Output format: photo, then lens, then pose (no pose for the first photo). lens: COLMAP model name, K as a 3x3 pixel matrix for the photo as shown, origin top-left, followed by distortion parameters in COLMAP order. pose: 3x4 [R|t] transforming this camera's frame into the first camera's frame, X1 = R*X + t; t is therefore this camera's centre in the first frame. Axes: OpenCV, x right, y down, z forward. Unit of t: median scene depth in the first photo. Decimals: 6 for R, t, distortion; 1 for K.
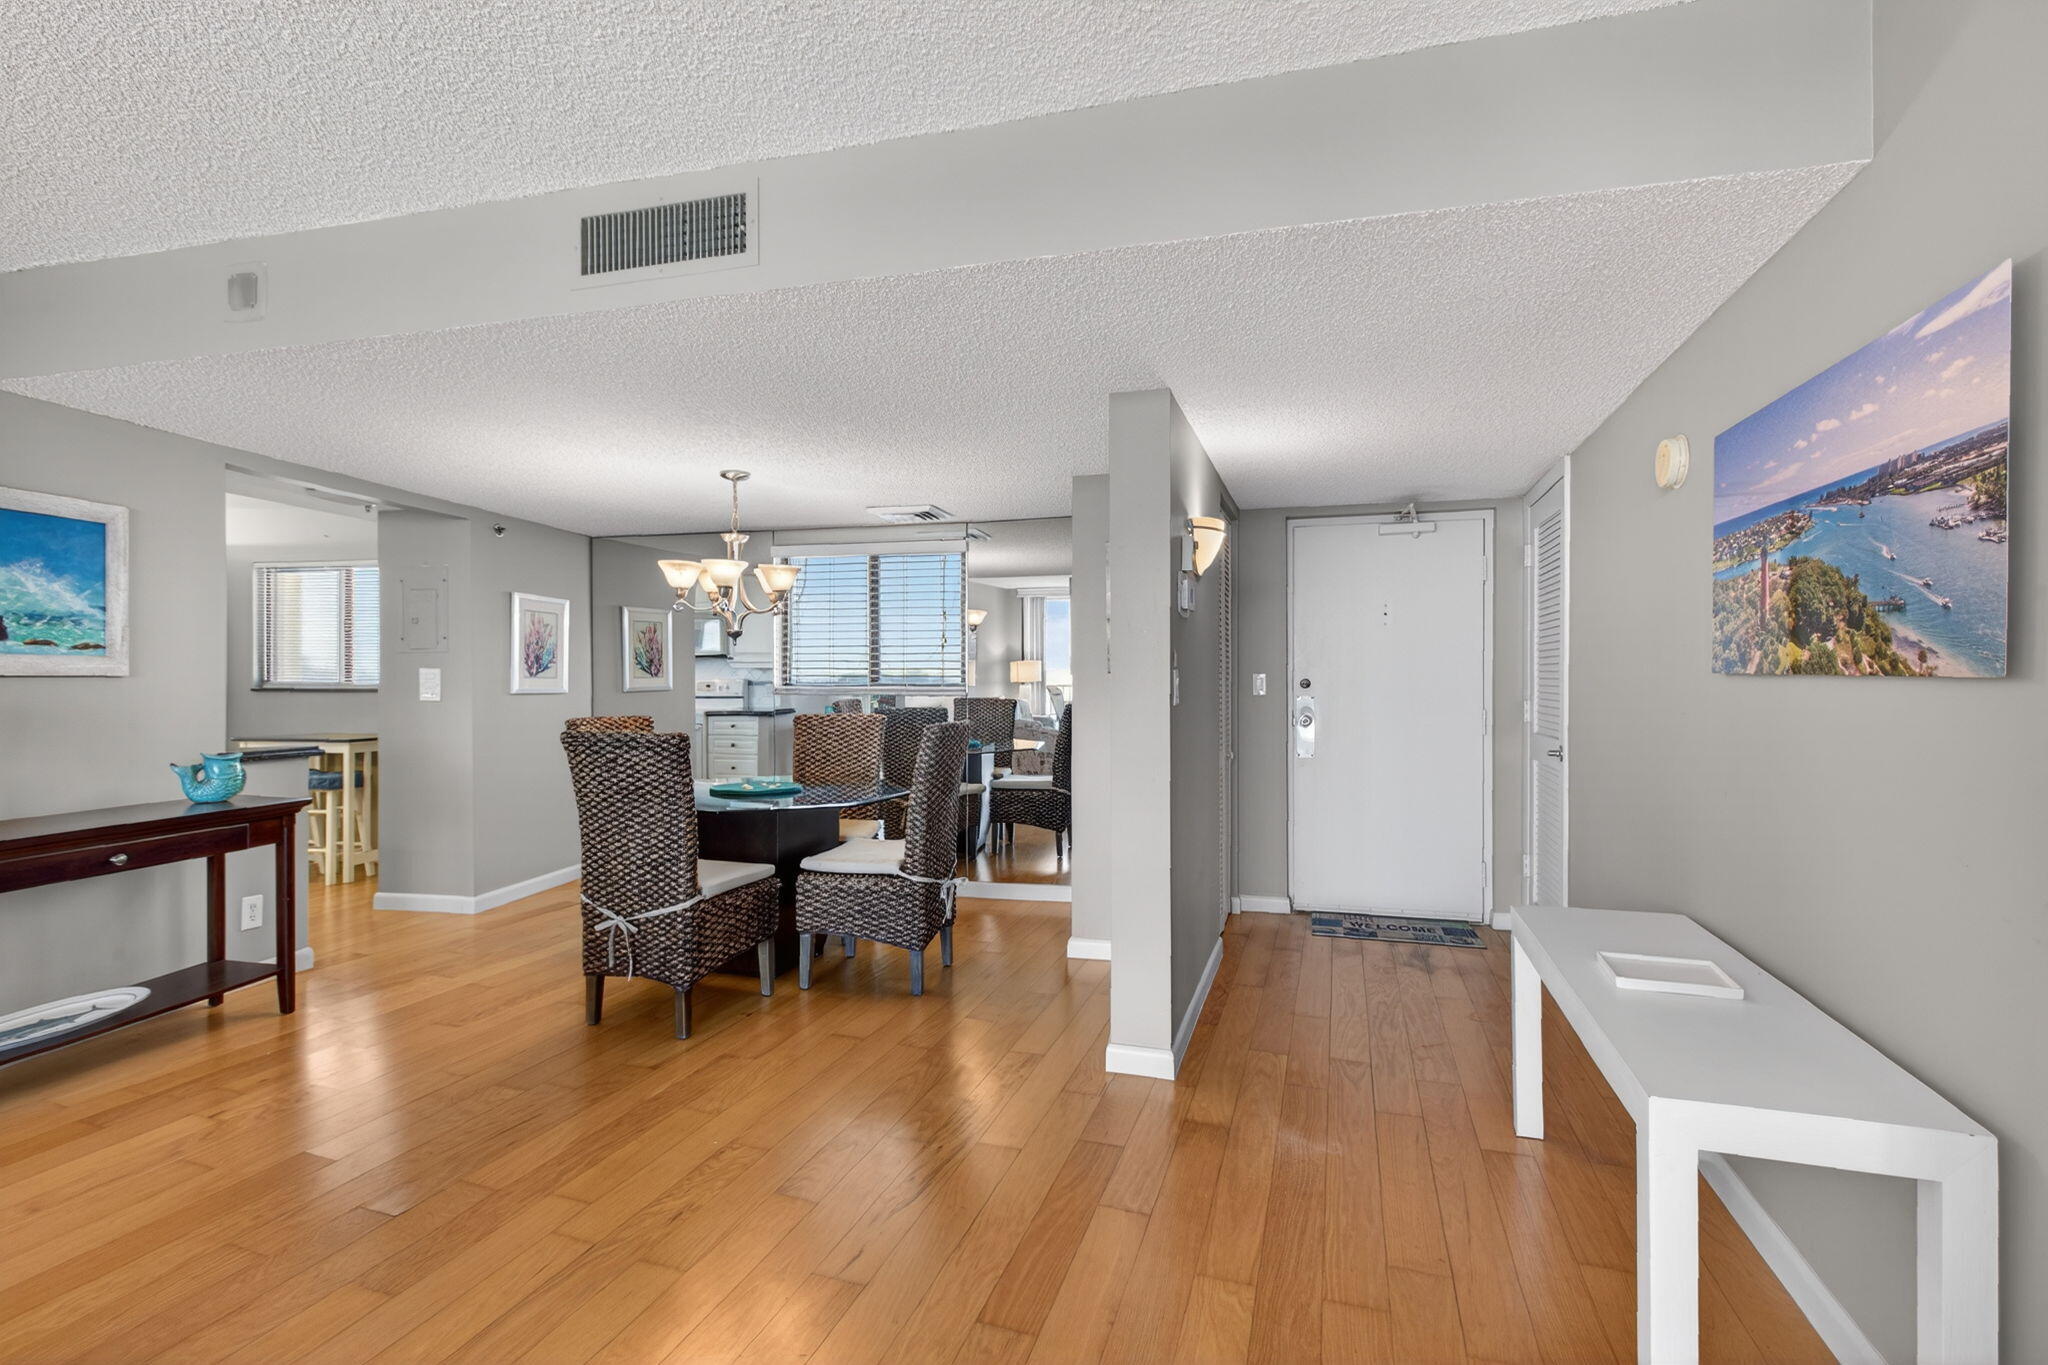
lens RADIAL K [[908.2, 0, 1024.5], [0, 908.2, 690.3], [0, 0, 1]] dist [-0.001134, -0.007694]
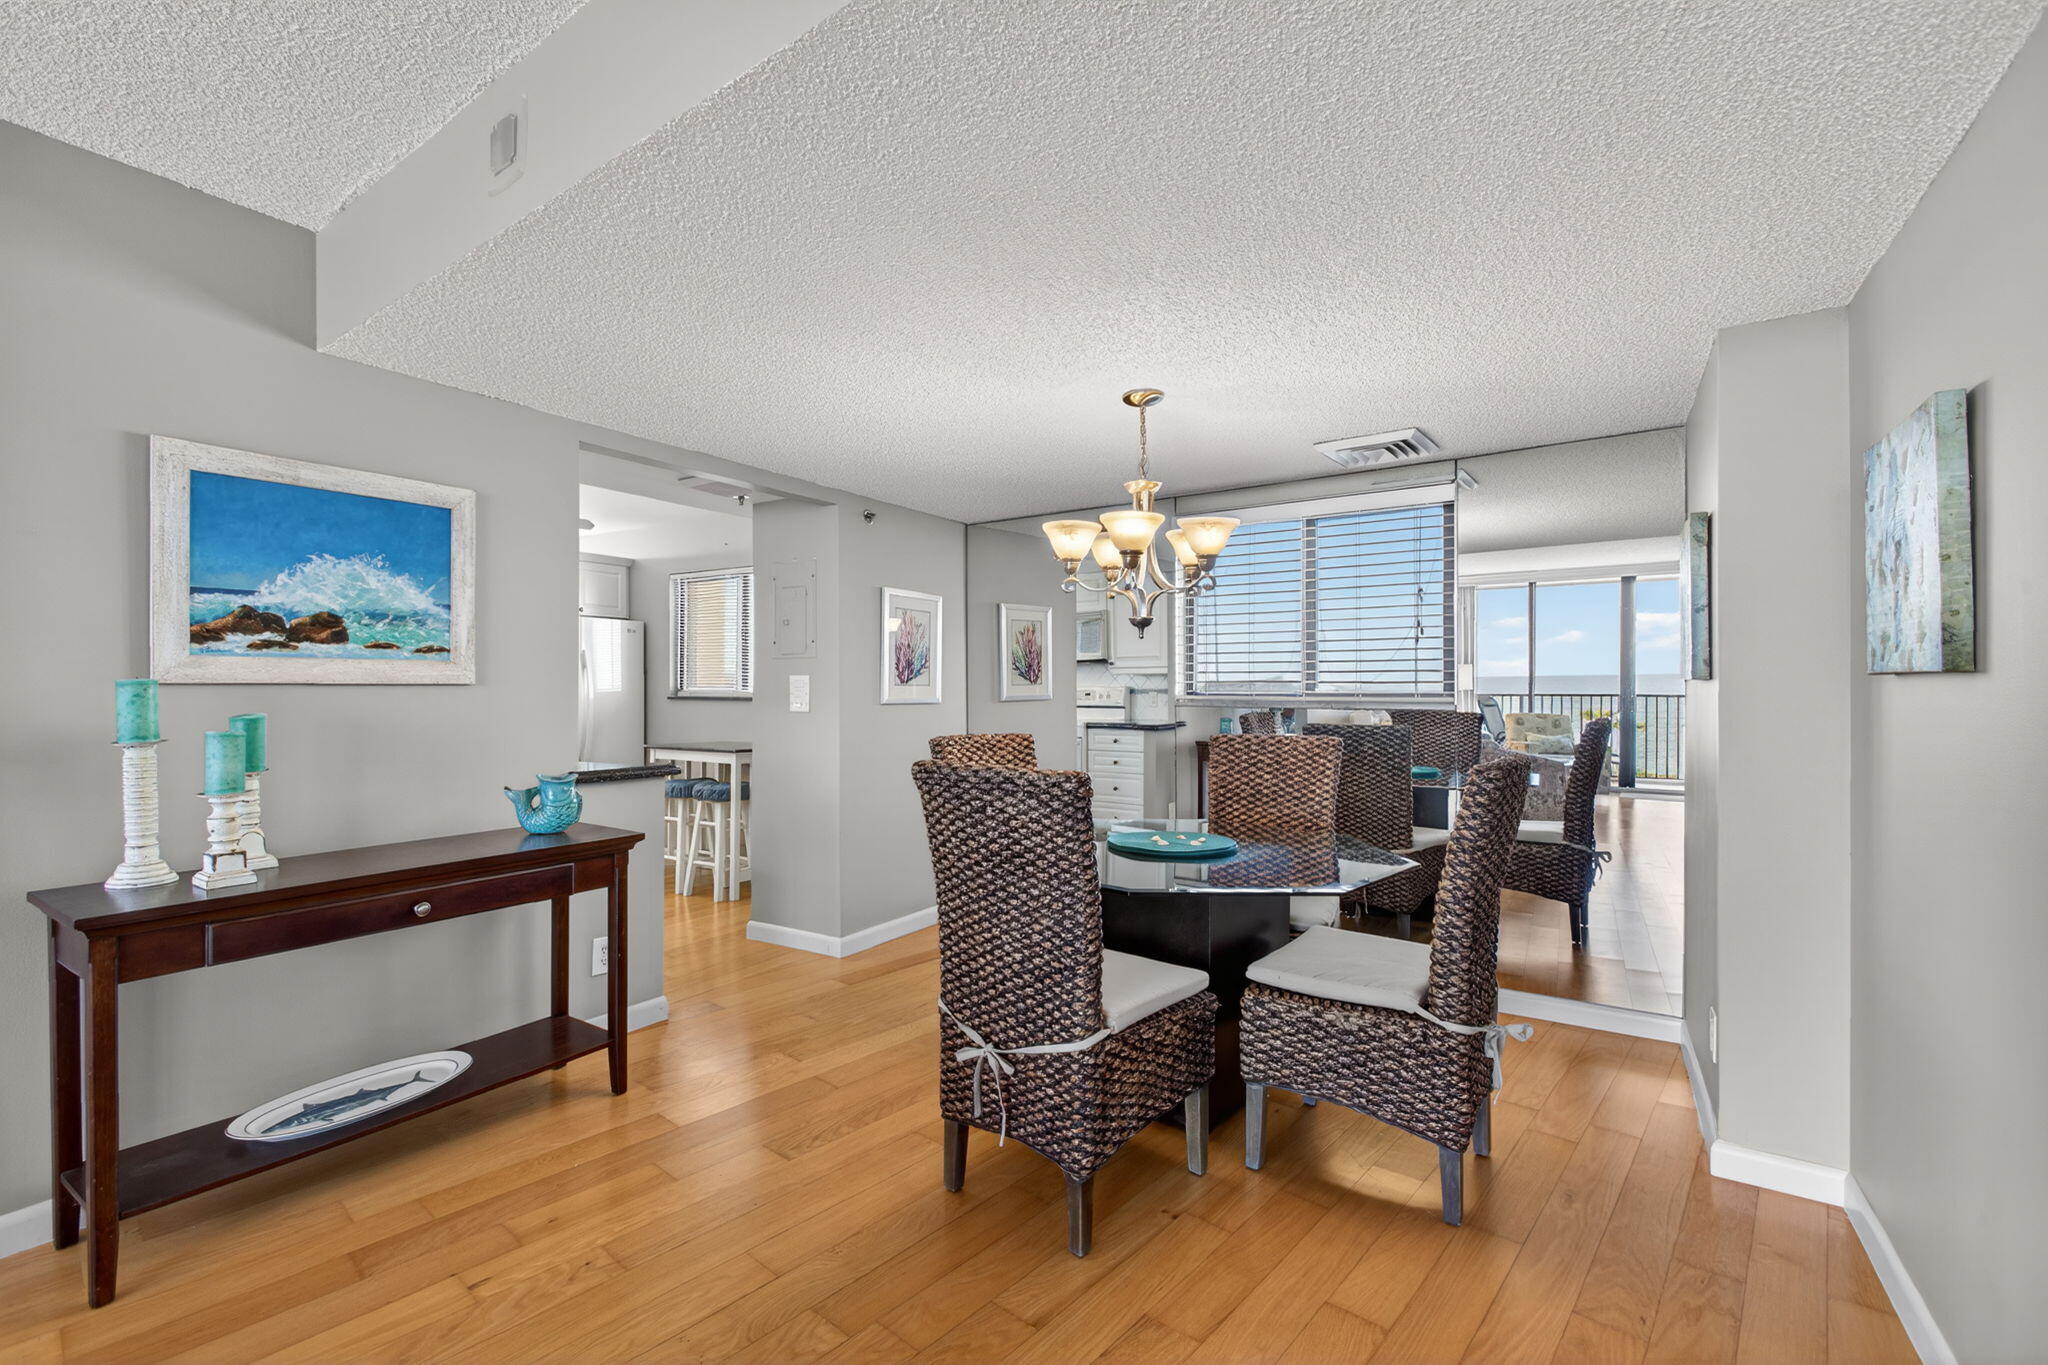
lens RADIAL K [[969.8, 0, 1016.5], [0, 969.8, 692.6], [0, 0, 1]] dist [0.000761, -0.000374]
pose [[0.920642, 0.000347, -0.390408, -0.141641], [-0.002918, 0.999978, -0.005992, -0.003136], [0.390397, 0.006655, 0.920622, 0.331709]]
